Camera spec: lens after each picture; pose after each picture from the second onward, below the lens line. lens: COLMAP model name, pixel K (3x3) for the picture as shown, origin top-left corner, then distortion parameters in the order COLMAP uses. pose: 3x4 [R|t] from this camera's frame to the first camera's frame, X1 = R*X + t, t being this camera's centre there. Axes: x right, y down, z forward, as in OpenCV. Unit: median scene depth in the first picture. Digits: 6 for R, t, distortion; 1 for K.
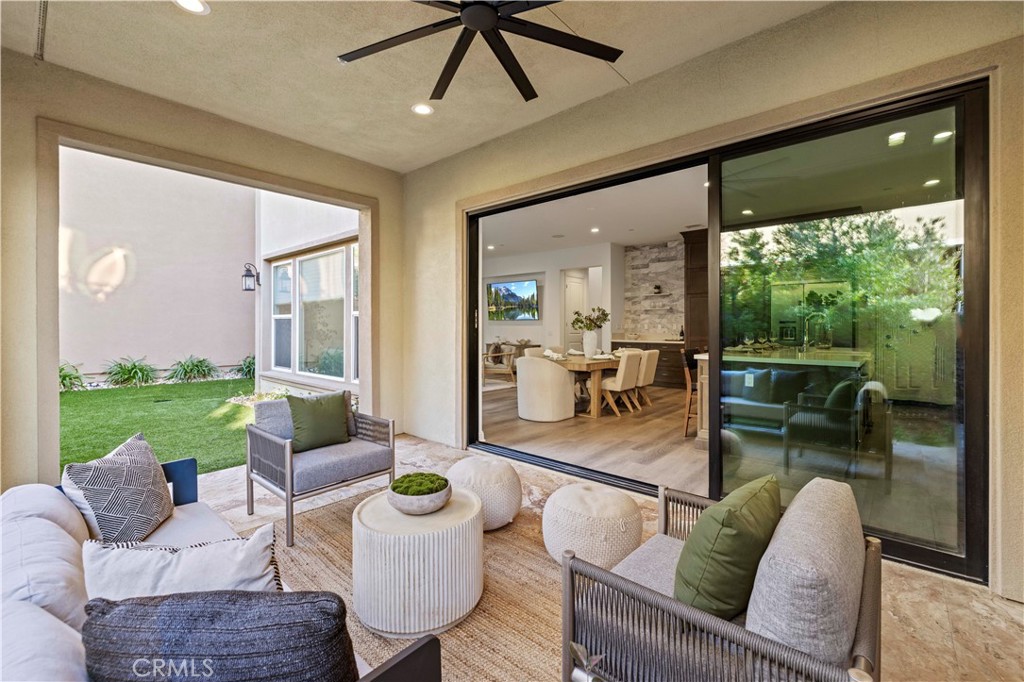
lens RADIAL K [[438.0, 0, 512.9], [0, 438.0, 328.4], [0, 0, 1]] dist [0.012643, 0.000251]
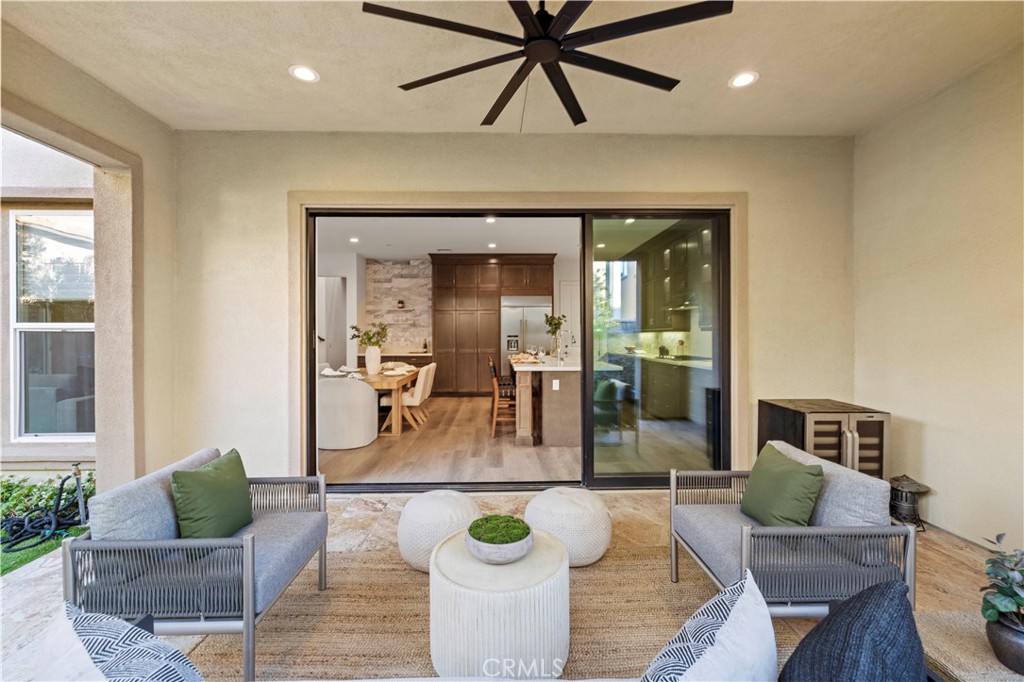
lens RADIAL K [[430.4, 0, 510.6], [0, 430.4, 336.2], [0, 0, 1]] dist [-0.001034, 0.000434]
pose [[0.731590, -0.003962, 0.681733, -0.342502], [0.005877, 0.999983, -0.000495, -0.020092], [-0.681719, 0.004368, 0.731601, 0.139180]]
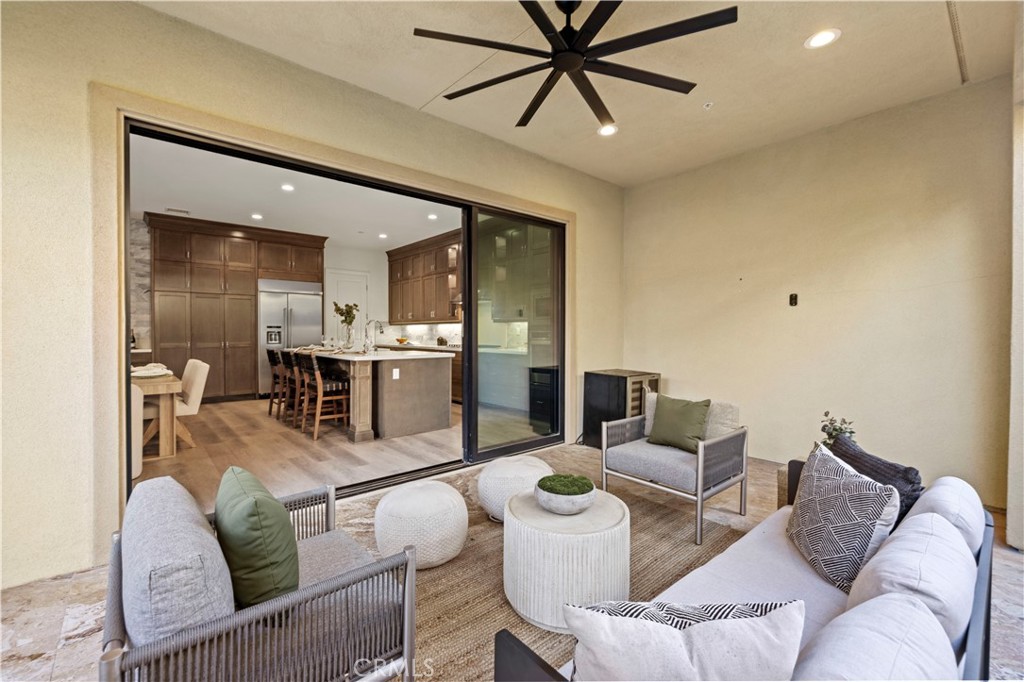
lens RADIAL K [[430.4, 0, 510.6], [0, 430.4, 336.2], [0, 0, 1]] dist [-0.001034, 0.000434]
pose [[0.134517, -0.008840, 0.990872, -0.516925], [0.001697, 0.999961, 0.008690, 0.000752], [-0.990910, 0.000513, 0.134527, 0.421446]]
